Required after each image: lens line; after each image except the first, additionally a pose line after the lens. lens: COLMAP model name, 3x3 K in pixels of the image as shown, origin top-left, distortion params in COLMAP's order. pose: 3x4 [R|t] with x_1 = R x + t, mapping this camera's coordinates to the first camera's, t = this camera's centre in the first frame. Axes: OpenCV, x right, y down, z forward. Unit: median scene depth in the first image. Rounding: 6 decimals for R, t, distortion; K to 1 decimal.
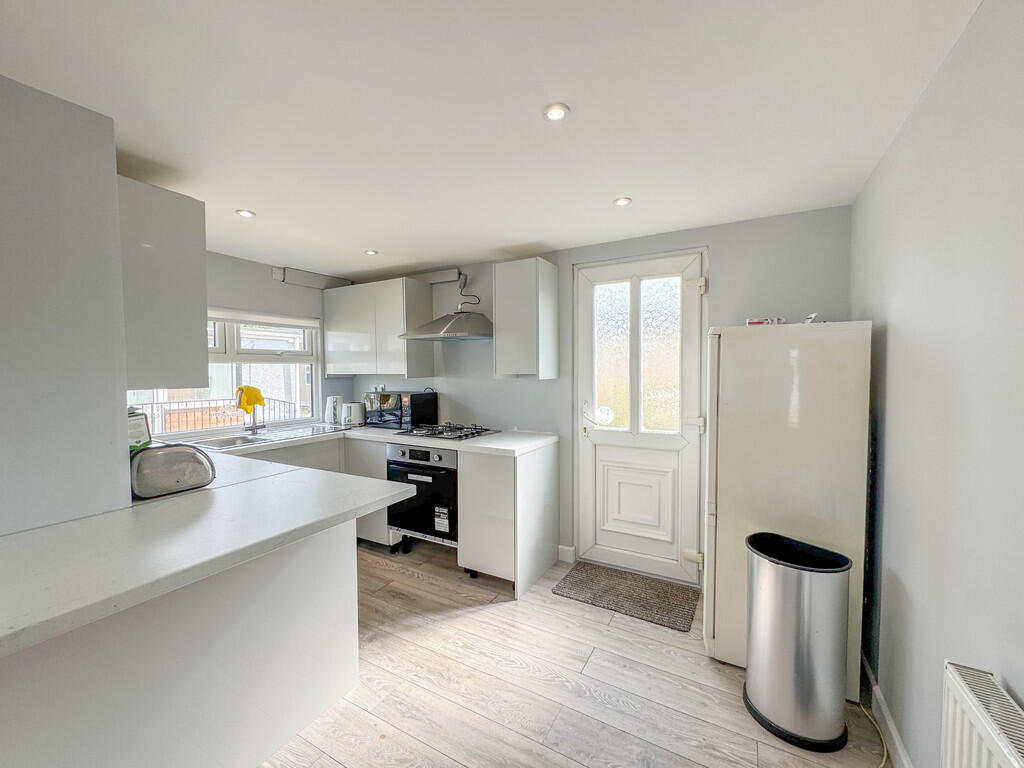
lens RADIAL K [[415.8, 0, 508.0], [0, 415.8, 386.1], [0, 0, 1]] dist [-0.003519, -0.000244]
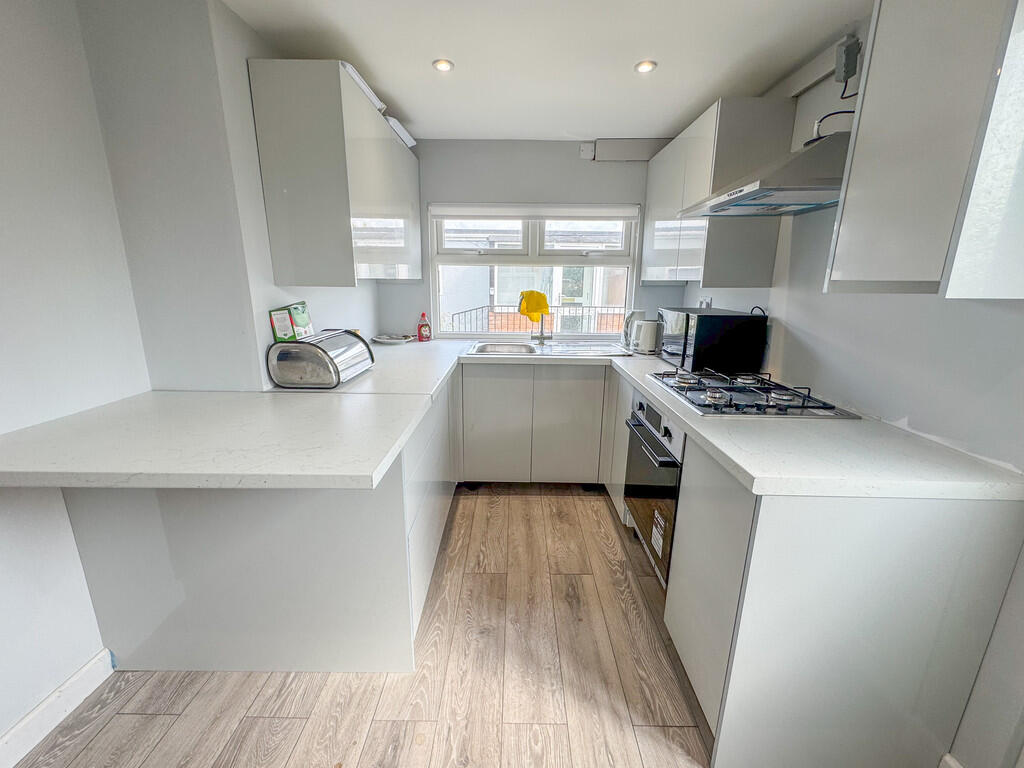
lens RADIAL K [[415.8, 0, 511.9], [0, 415.8, 384.2], [0, 0, 1]] dist [-0.003519, -0.000244]
pose [[0.484790, 0.223095, -0.845700, 0.166207], [-0.046258, 0.972109, 0.229925, -0.008747], [0.873407, -0.072345, 0.481588, 0.482074]]
